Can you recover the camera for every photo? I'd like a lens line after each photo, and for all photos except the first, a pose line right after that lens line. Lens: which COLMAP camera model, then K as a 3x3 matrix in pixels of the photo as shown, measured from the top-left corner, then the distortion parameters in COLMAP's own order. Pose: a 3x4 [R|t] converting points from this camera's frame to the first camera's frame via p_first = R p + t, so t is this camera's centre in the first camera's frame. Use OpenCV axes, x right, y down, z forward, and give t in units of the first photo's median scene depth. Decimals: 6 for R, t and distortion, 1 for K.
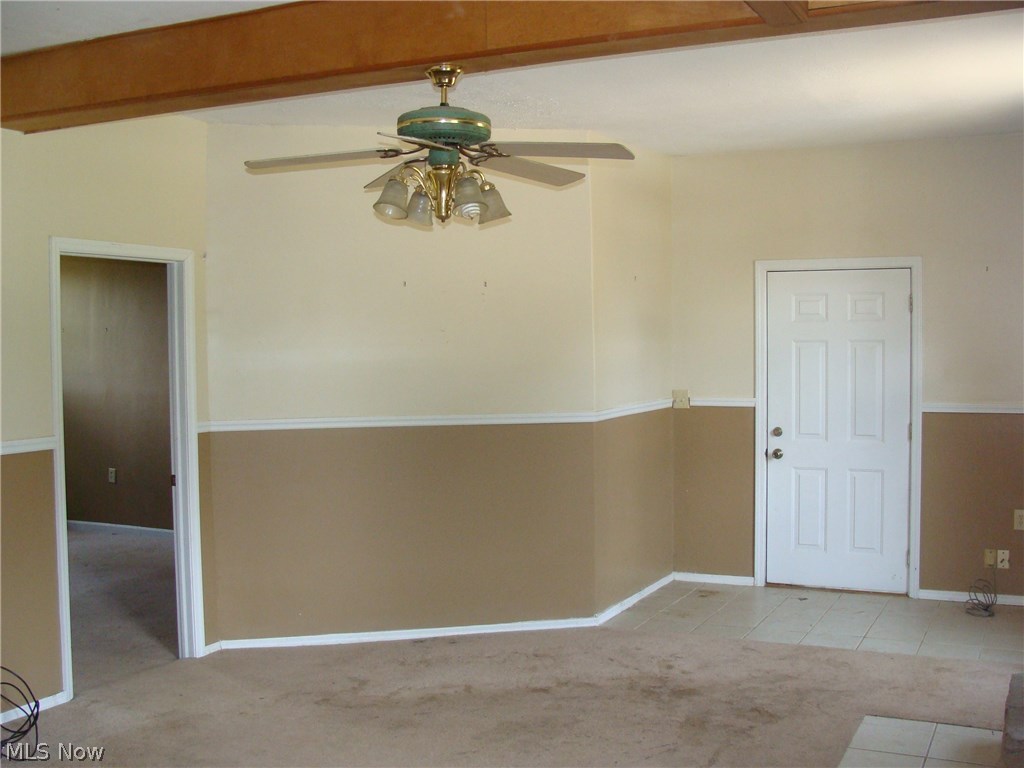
lens RADIAL K [[1159.9, 0, 512.0], [0, 1159.9, 384.0], [0, 0, 1]] dist [-0.165945, 0.034154]
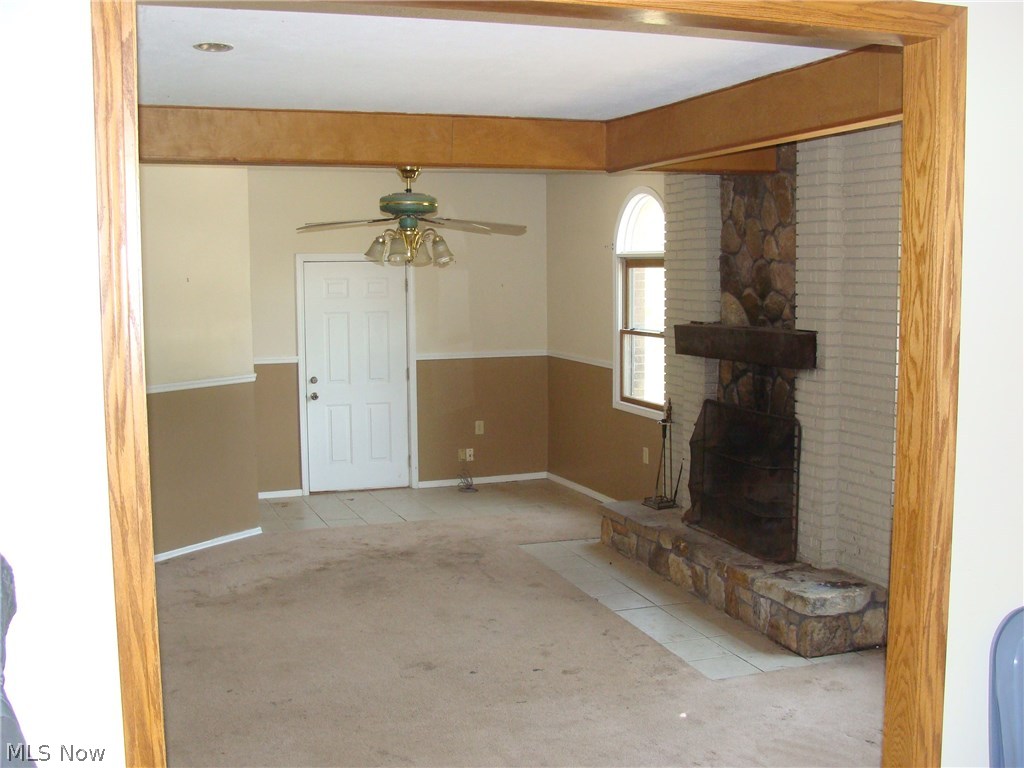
lens RADIAL K [[1159.9, 0, 512.0], [0, 1159.9, 384.0], [0, 0, 1]] dist [-0.165945, 0.034154]
pose [[0.707216, -0.070090, 0.703515, -0.766845], [0.031333, 0.997203, 0.067852, -0.053204], [-0.706303, -0.025942, 0.707434, -0.175758]]
